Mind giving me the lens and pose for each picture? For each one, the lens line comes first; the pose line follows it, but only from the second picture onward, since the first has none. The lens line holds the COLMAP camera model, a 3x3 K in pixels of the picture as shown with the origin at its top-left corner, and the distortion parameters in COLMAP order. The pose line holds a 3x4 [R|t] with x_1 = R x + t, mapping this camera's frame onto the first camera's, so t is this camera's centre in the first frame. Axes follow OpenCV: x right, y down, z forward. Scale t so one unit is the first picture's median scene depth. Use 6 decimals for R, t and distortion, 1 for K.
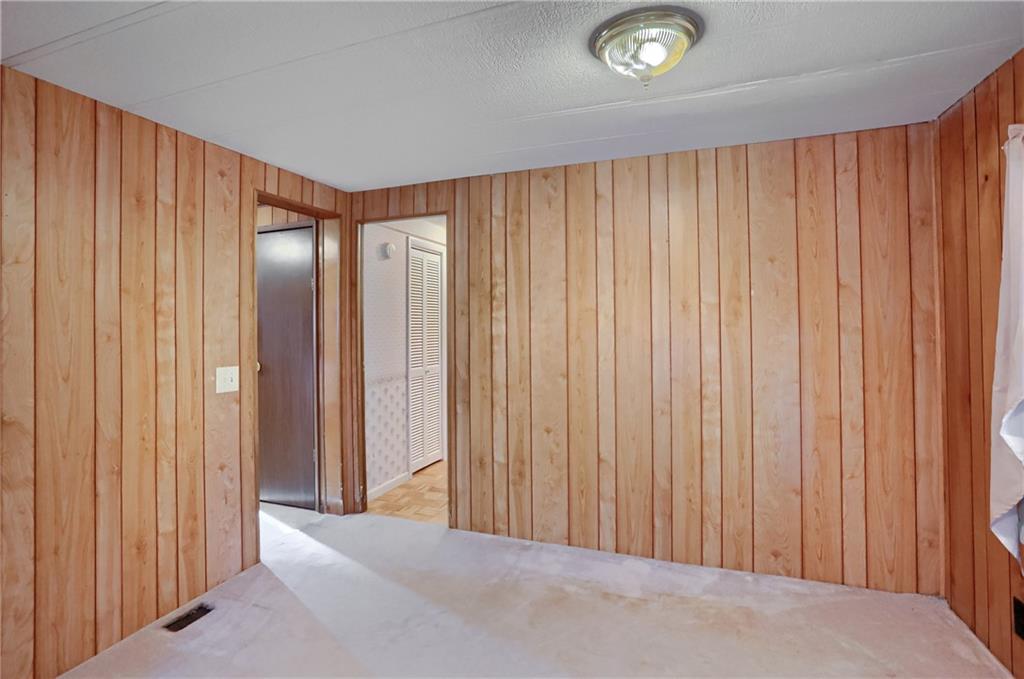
lens RADIAL K [[528.6, 0, 501.3], [0, 528.6, 335.2], [0, 0, 1]] dist [-0.039409, 0.016492]
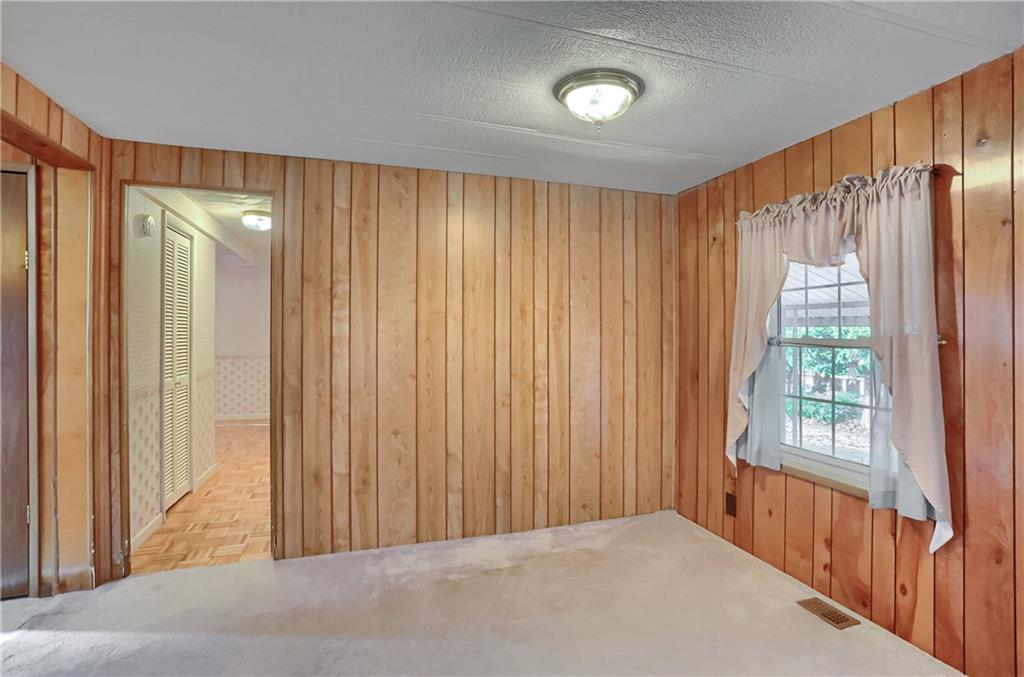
lens RADIAL K [[520.6, 0, 537.3], [0, 520.6, 349.2], [0, 0, 1]] dist [-0.038308, 0.012439]
pose [[0.752227, -0.010595, 0.658819, -0.371972], [0.000532, 0.999880, 0.015473, 0.008997], [-0.658904, -0.011288, 0.752142, 0.101610]]
